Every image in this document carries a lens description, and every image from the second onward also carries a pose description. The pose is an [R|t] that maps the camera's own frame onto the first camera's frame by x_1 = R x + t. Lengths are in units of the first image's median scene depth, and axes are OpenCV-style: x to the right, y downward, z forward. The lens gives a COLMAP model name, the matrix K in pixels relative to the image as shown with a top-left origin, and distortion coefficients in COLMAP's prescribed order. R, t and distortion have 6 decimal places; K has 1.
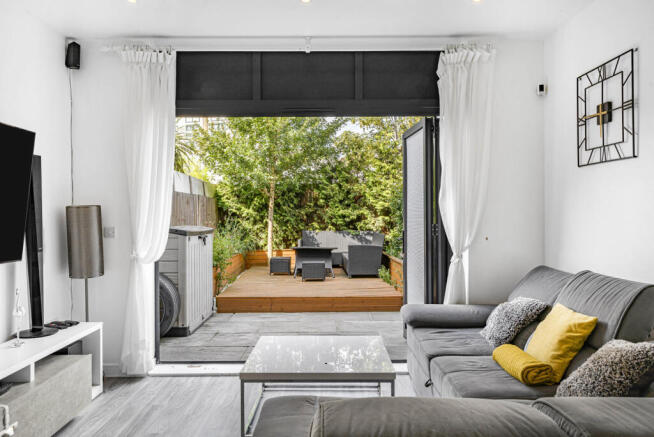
lens RADIAL K [[497.5, 0, 325.3], [0, 497.5, 215.1], [0, 0, 1]] dist [-0.004880, 0.000063]
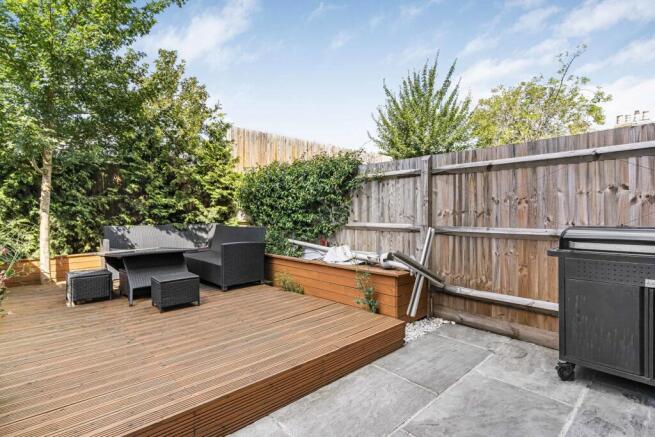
lens RADIAL K [[315.4, 0, 326.4], [0, 315.4, 220.2], [0, 0, 1]] dist [0.001231, 0.001039]
pose [[0.742189, -0.020236, 0.669885, -0.113421], [0.004172, 0.999664, 0.025576, 0.012691], [-0.670177, -0.016188, 0.742025, 0.461816]]
